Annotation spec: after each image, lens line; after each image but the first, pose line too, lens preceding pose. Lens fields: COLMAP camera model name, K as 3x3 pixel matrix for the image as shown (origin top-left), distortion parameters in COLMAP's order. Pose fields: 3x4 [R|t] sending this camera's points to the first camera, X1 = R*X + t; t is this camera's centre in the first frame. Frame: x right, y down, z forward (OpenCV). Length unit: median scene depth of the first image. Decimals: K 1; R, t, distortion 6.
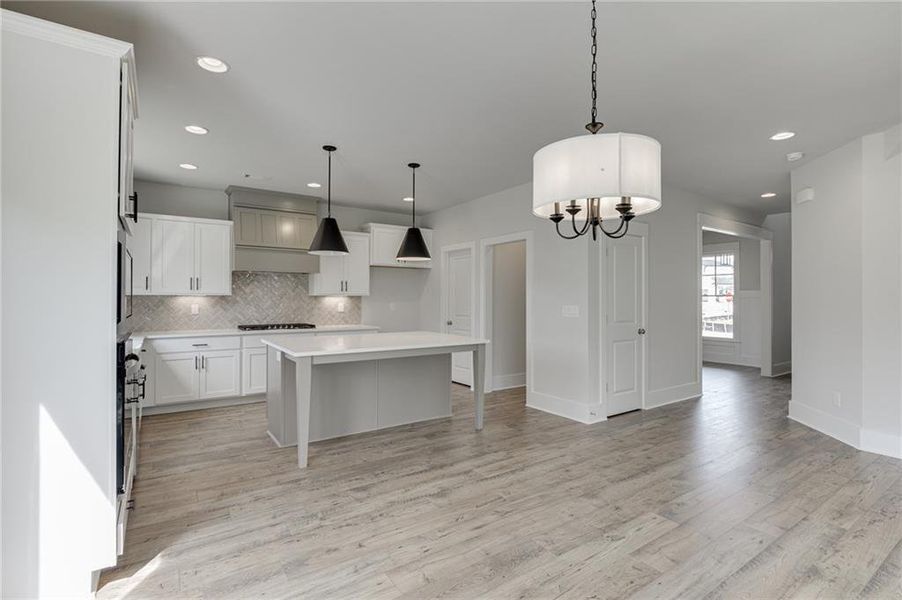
lens RADIAL K [[429.9, 0, 449.4], [0, 429.9, 295.7], [0, 0, 1]] dist [-0.012412, 0.000810]
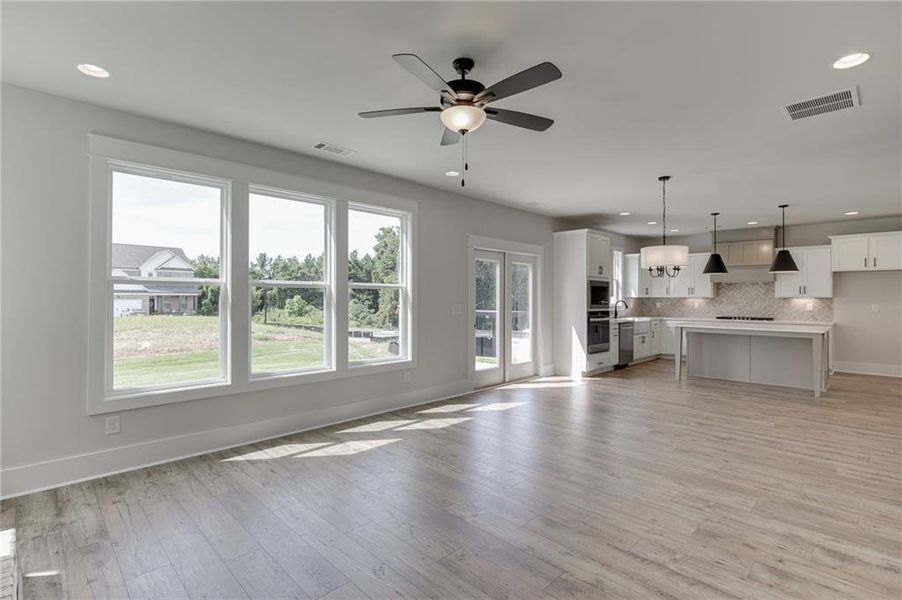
lens RADIAL K [[429.9, 0, 449.4], [0, 429.9, 295.7], [0, 0, 1]] dist [-0.012412, 0.000810]
pose [[0.182527, -0.006472, -0.983180, 0.962376], [0.001695, 0.999979, -0.006268, 0.000755], [0.983199, -0.000523, 0.182534, -0.303984]]
